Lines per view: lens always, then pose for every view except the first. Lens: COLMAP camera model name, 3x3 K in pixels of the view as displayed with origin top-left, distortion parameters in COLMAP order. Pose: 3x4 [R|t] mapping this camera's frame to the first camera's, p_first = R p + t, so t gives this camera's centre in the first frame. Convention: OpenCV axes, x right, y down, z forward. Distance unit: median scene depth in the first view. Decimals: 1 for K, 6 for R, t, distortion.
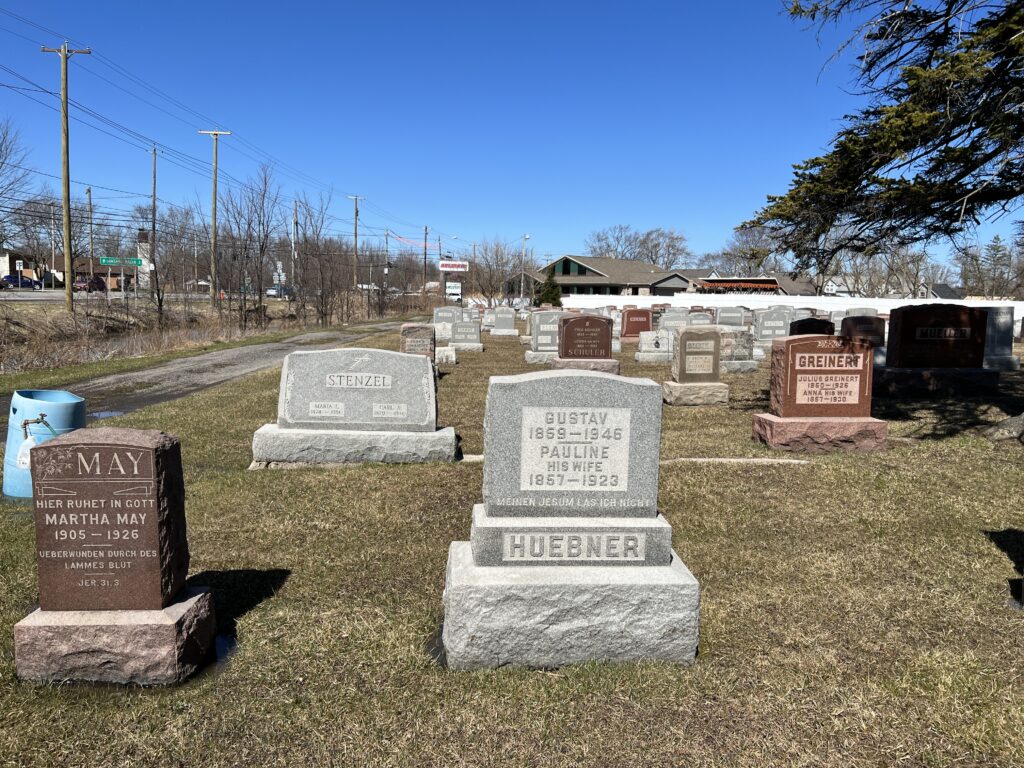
lens RADIAL K [[759.0, 0, 505.8], [0, 759.0, 376.7], [0, 0, 1]] dist [0.042564, -0.052655]
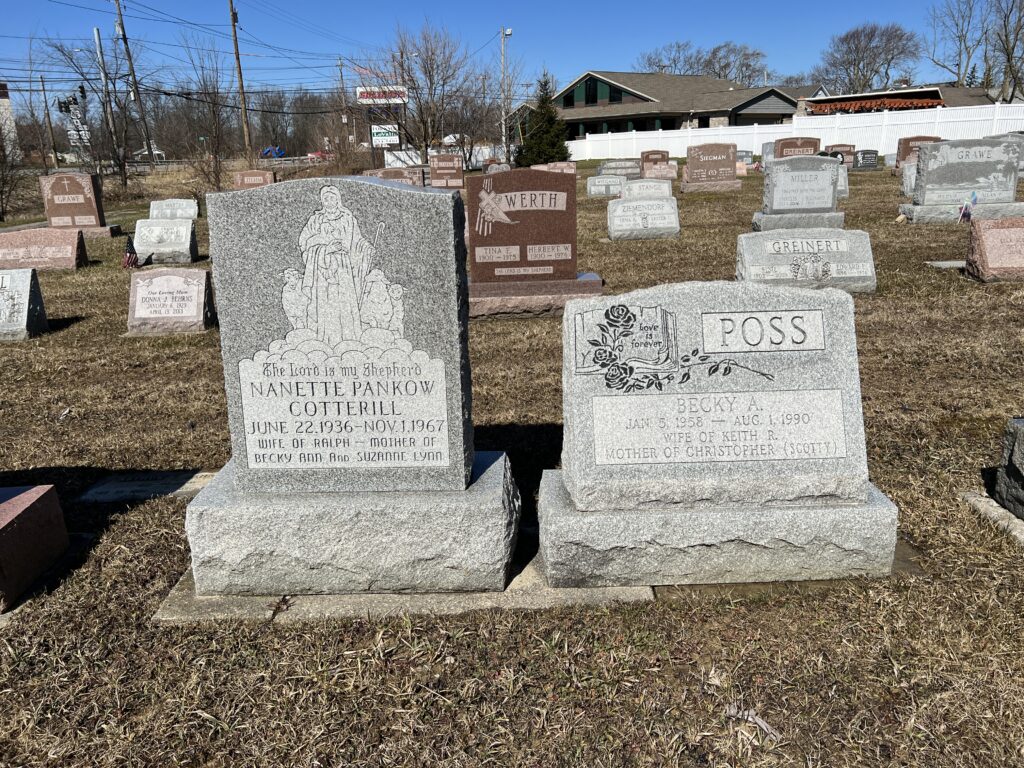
lens RADIAL K [[759.0, 0, 505.8], [0, 759.0, 376.7], [0, 0, 1]] dist [0.042564, -0.052655]
pose [[0.996256, -0.037024, -0.078121, 0.049969], [0.050739, 0.982056, 0.181637, -0.030733], [0.069994, -0.184921, 0.980258, 0.334248]]
